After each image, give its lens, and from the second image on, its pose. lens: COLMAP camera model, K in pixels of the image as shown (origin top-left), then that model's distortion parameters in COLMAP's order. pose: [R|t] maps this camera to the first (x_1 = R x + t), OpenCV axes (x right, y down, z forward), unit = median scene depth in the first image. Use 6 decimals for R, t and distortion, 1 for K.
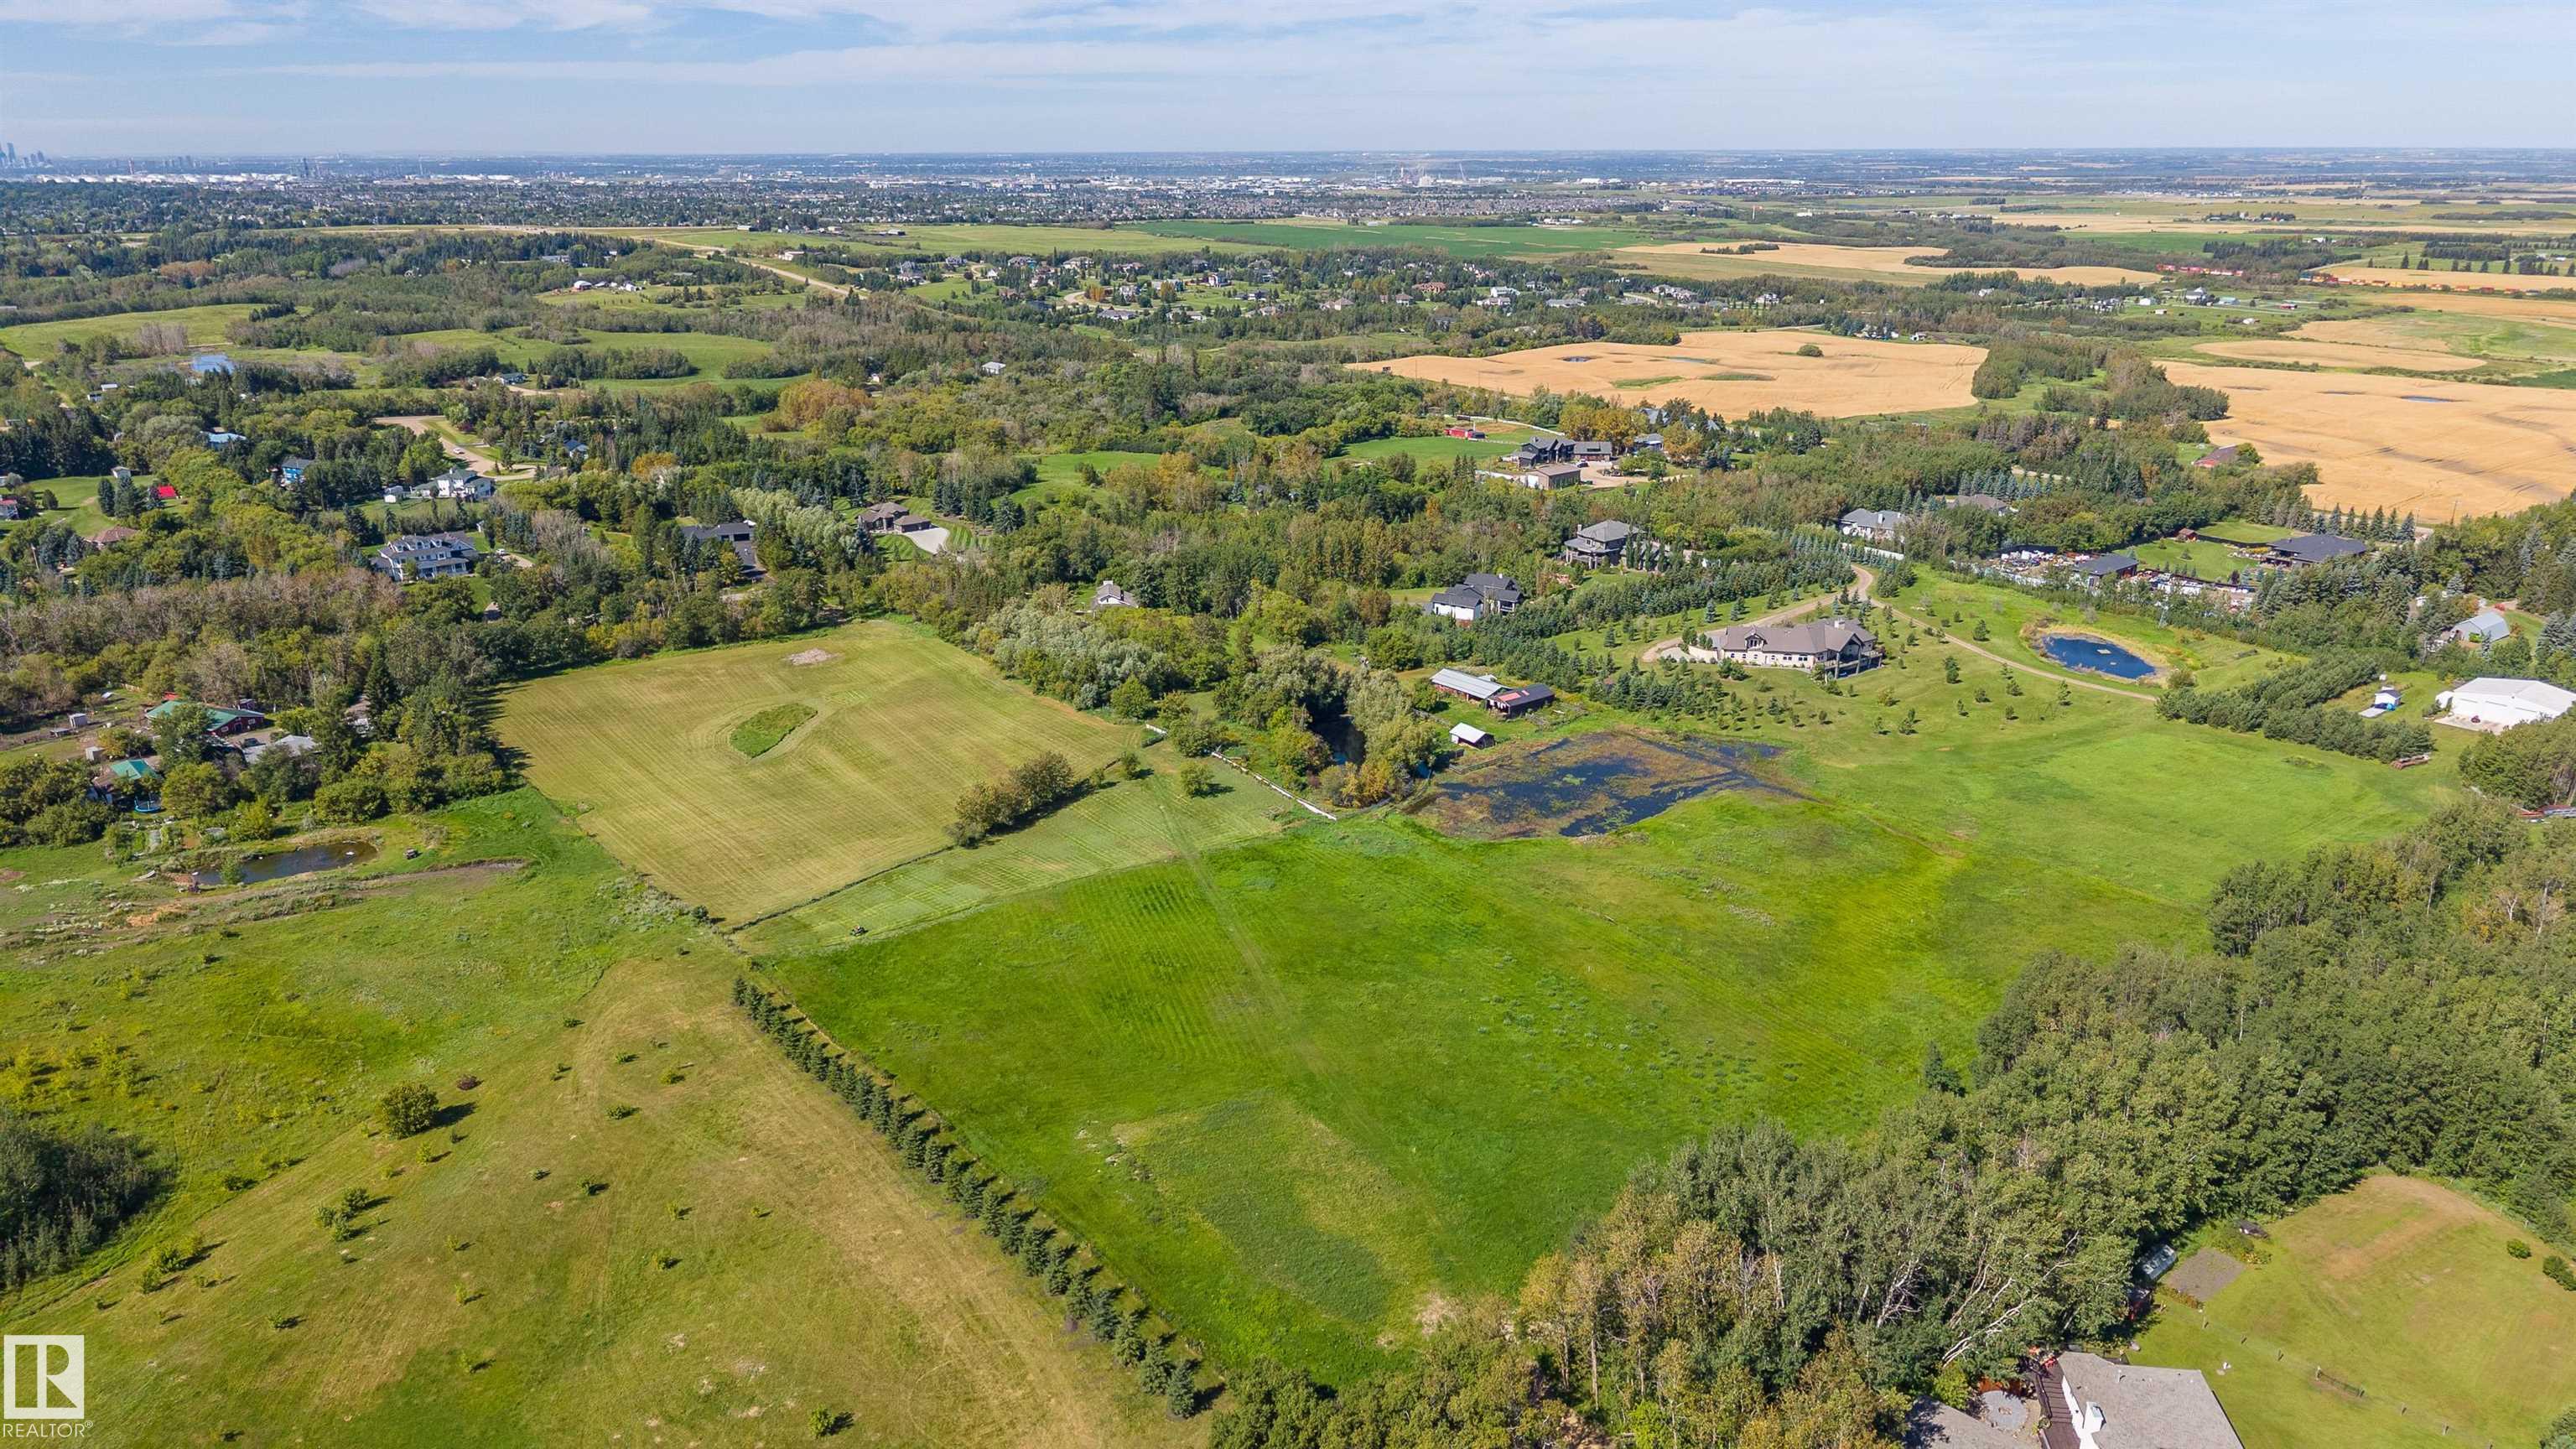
lens RADIAL K [[1713.2, 0, 1304.0], [0, 1713.2, 717.3], [0, 0, 1]] dist [0.025541, -0.031363]
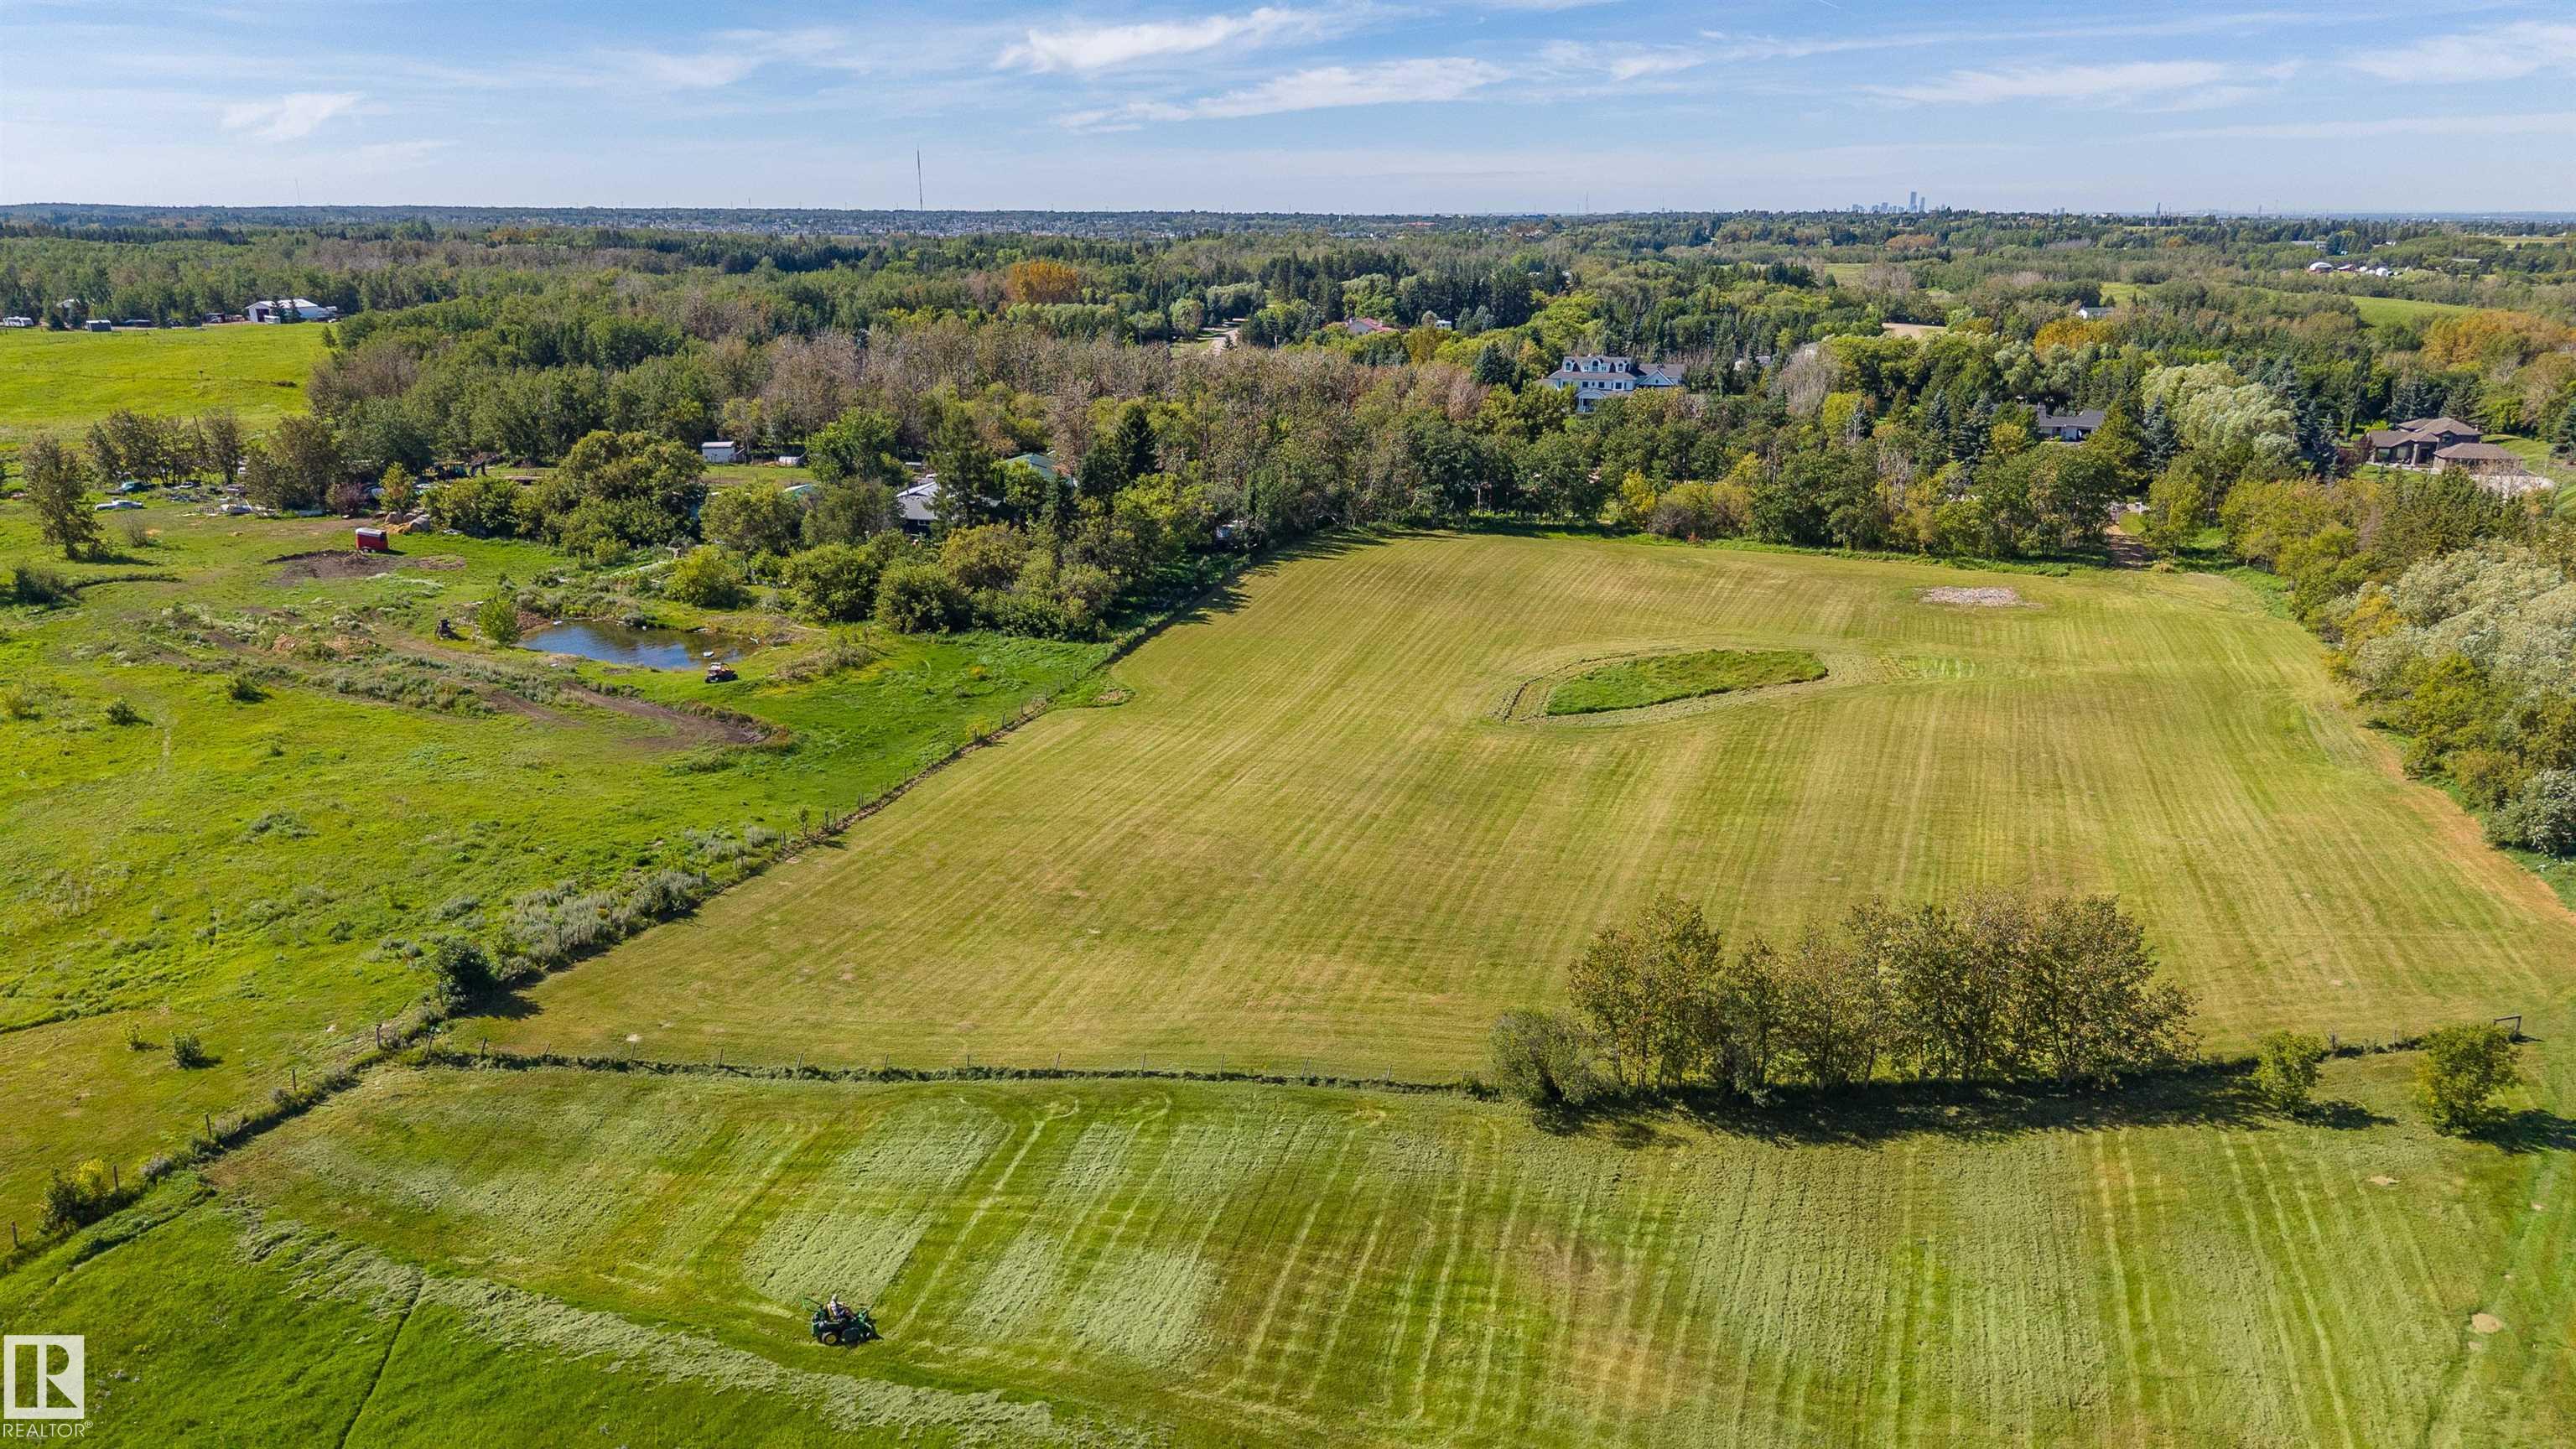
lens RADIAL K [[1713.2, 0, 1300.5], [0, 1713.2, 749.6], [0, 0, 1]] dist [0.025541, -0.031363]
pose [[0.571546, 0.244799, -0.783204, -0.014024], [-0.258049, 0.959660, 0.111640, -0.000021], [0.778939, 0.138297, 0.611660, 0.552533]]
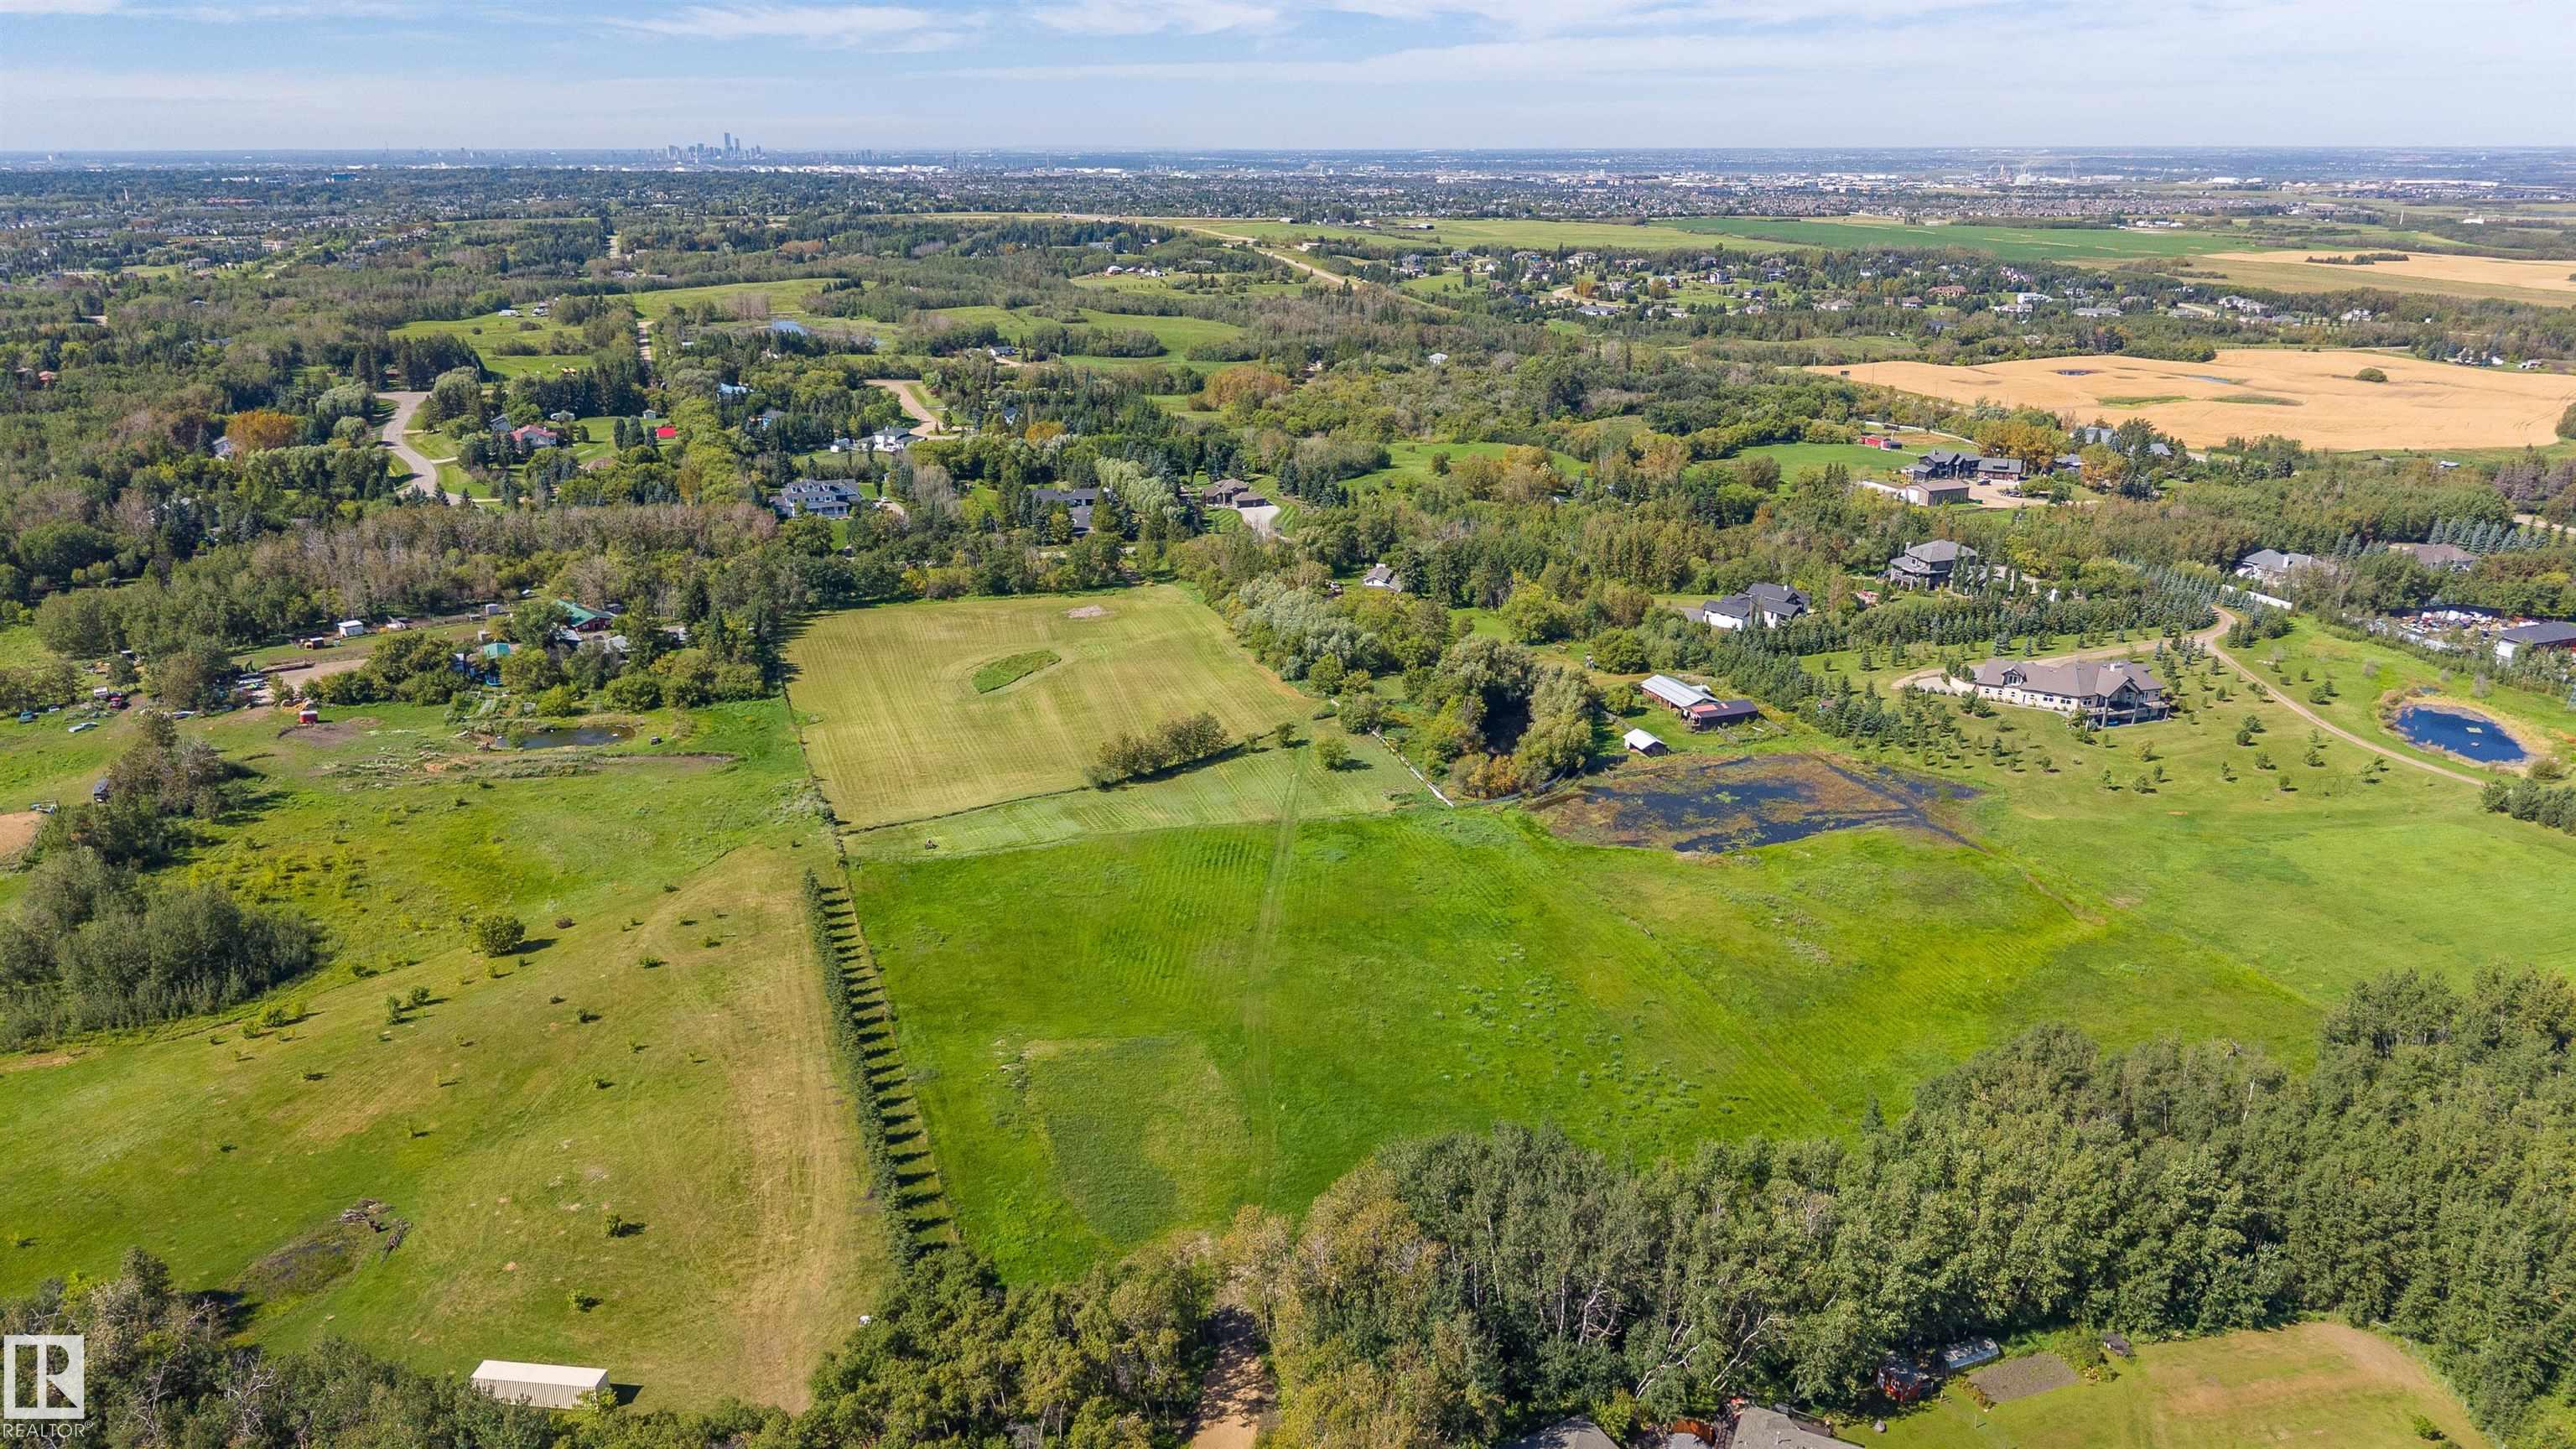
lens RADIAL K [[1713.2, 0, 1308.5], [0, 1713.2, 734.5], [0, 0, 1]] dist [0.025541, -0.031363]
pose [[0.949146, 0.103821, -0.297226, 0.169134], [-0.100518, 0.994584, 0.026419, -0.000336], [0.298359, 0.004801, 0.954442, 0.007849]]
